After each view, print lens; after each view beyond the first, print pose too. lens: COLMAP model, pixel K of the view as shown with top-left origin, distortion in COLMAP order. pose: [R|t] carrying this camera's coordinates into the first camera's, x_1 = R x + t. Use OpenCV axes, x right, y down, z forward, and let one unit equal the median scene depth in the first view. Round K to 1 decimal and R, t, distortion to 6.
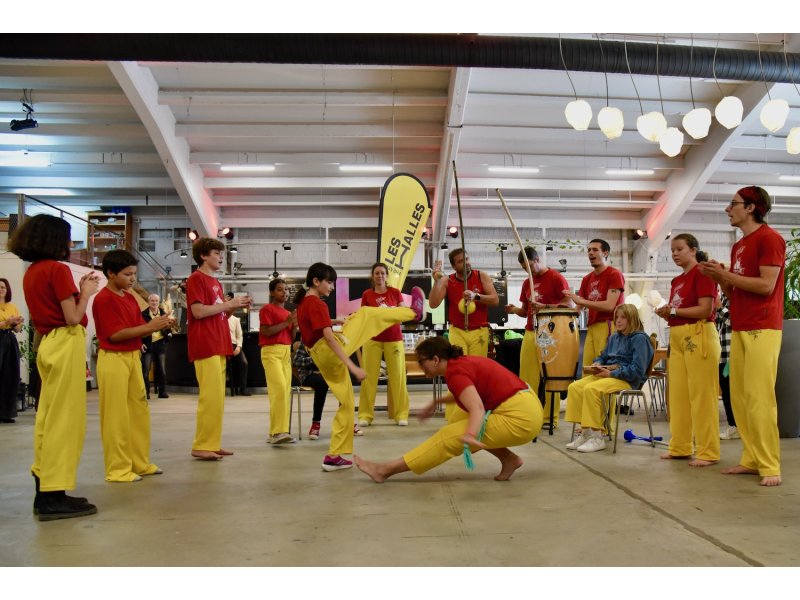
lens RADIAL K [[638.4, 0, 450.4], [0, 638.4, 335.1], [0, 0, 1]] dist [-0.109556, 0.065845]
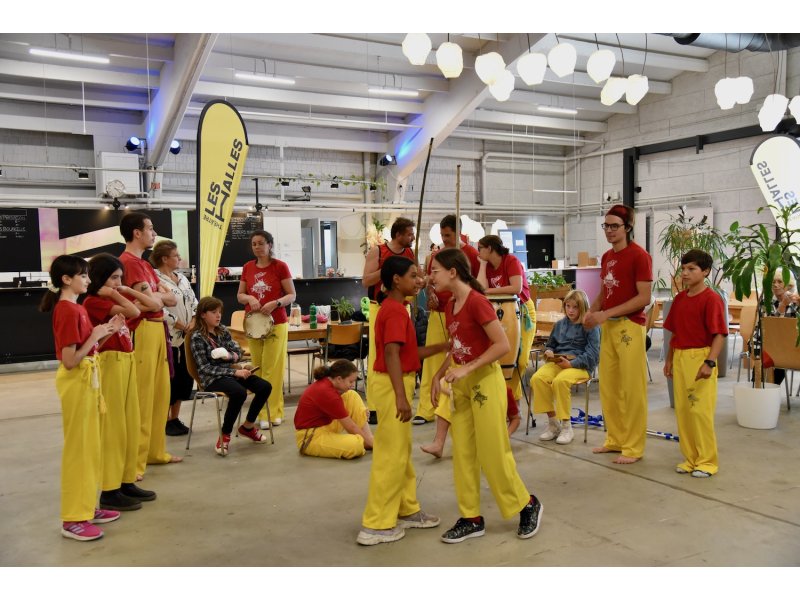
lens RADIAL K [[767.5, 0, 400.0], [0, 767.5, 300.0], [0, 0, 1]] dist [0.007107, 0.144779]
pose [[0.907379, -0.027683, 0.419400, -0.176358], [-0.000216, 0.997798, 0.066330, -0.042022], [-0.420312, -0.060277, 0.905375, 0.003183]]
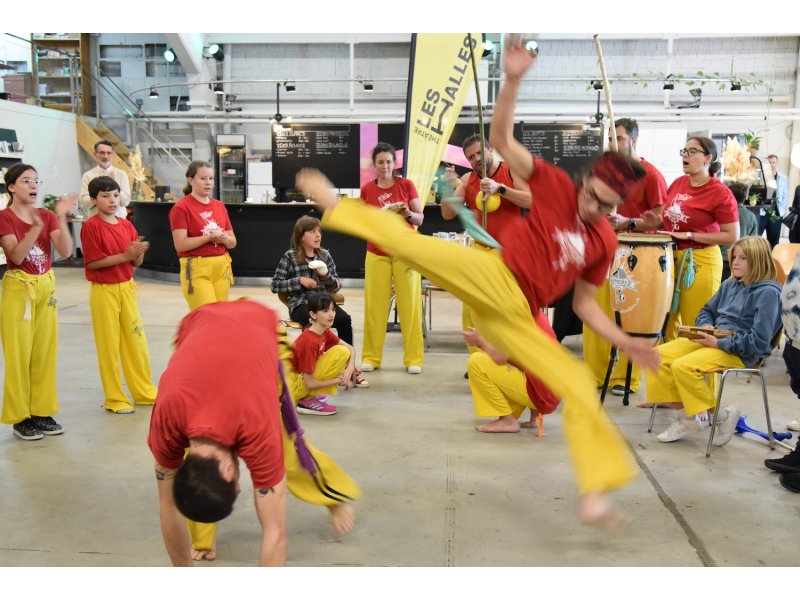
lens RADIAL K [[871.3, 0, 369.3], [0, 871.3, 316.8], [0, 0, 1]] dist [-0.011526, 0.126345]
pose [[0.982536, 0.046866, -0.180075, 0.018926], [-0.015343, 0.984871, 0.172606, -0.042996], [0.185440, -0.166829, 0.968391, 0.004477]]
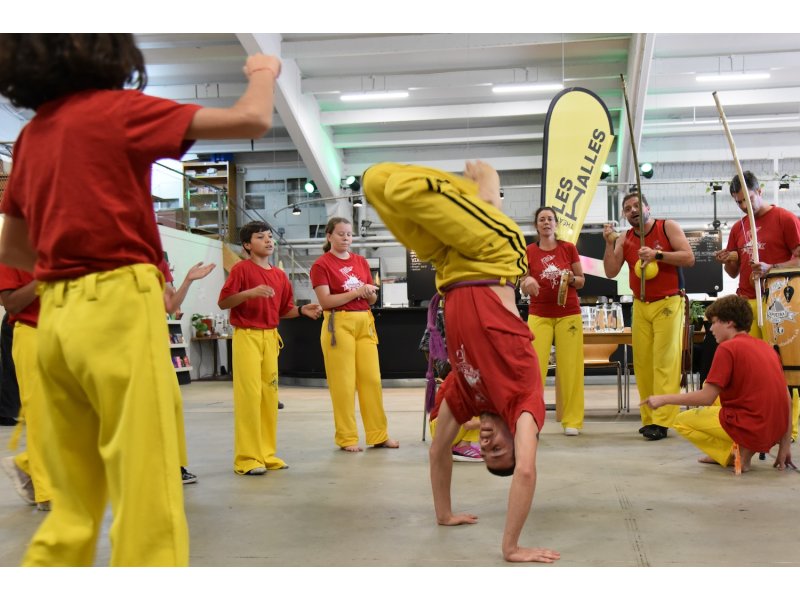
lens RADIAL K [[821.4, 0, 476.6], [0, 821.4, 349.9], [0, 0, 1]] dist [-0.014793, 0.033080]
pose [[0.979768, -0.001344, -0.200130, 0.001885], [0.010529, 0.998939, 0.044838, 0.001903], [0.199857, -0.046038, 0.978743, 0.022642]]
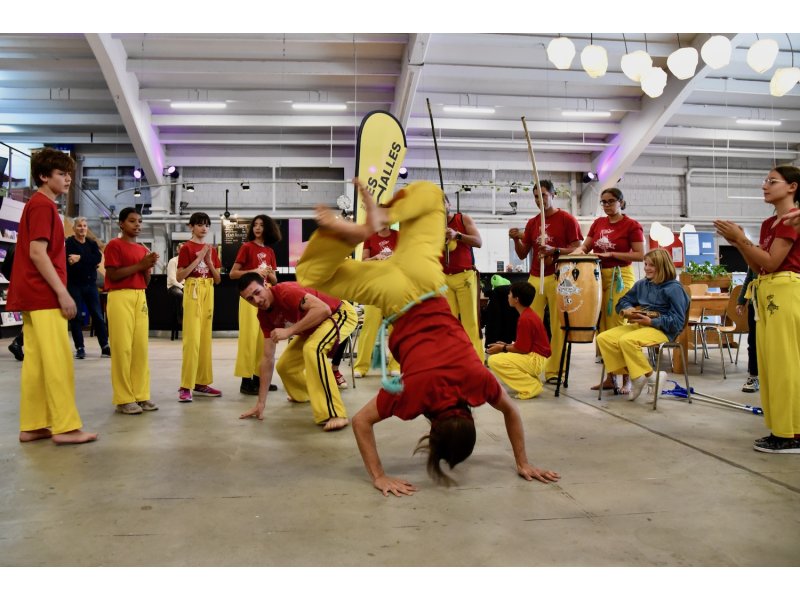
lens RADIAL K [[634.3, 0, 370.0], [0, 634.3, 280.9], [0, 0, 1]] dist [-0.116340, 0.065104]
pose [[0.999968, 0.007925, 0.001412, -0.055301], [-0.007937, 0.999935, 0.008199, -0.003018], [-0.001347, -0.008210, 0.999965, 0.027341]]
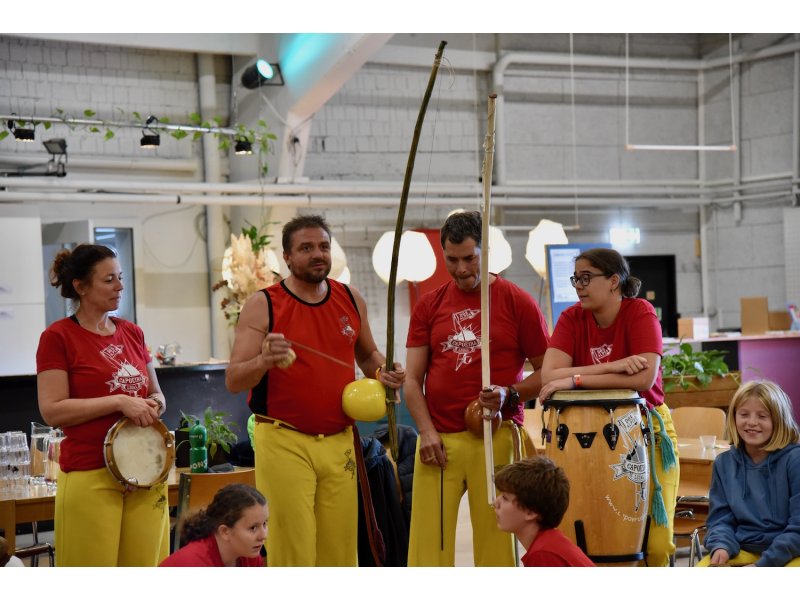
lens RADIAL K [[2000.3, 0, 400.0], [0, 2000.3, 300.0], [0, 0, 1]] dist [0.801635, -0.011622]
pose [[0.874682, -0.011782, 0.484555, -0.228493], [0.012761, 0.999918, 0.001277, -0.039981], [-0.484530, 0.005067, 0.874760, -0.041048]]
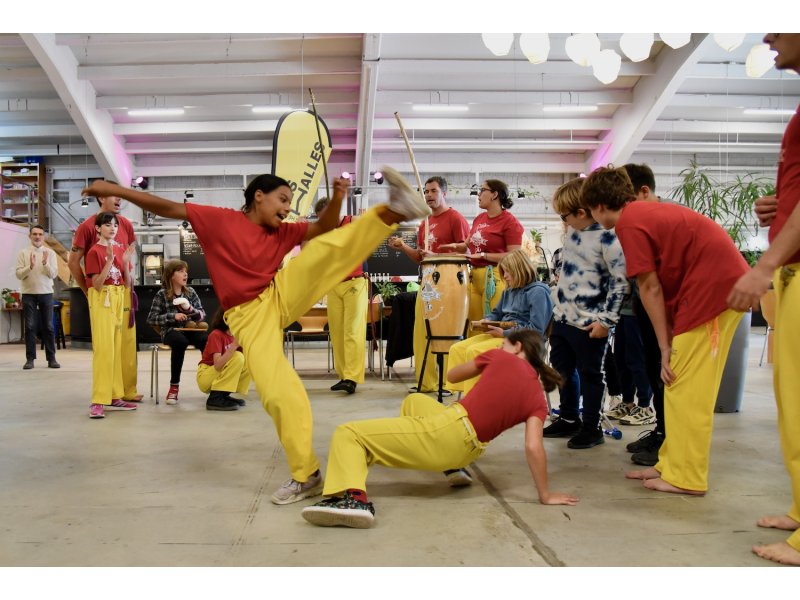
lens RADIAL K [[653.0, 0, 341.1], [0, 653.0, 323.0], [0, 0, 1]] dist [-0.110788, 0.065510]
pose [[0.996229, 0.004838, -0.086630, 0.040642], [-0.000303, 0.998632, 0.052280, 0.000992], [0.086765, -0.052056, 0.994868, 0.045672]]
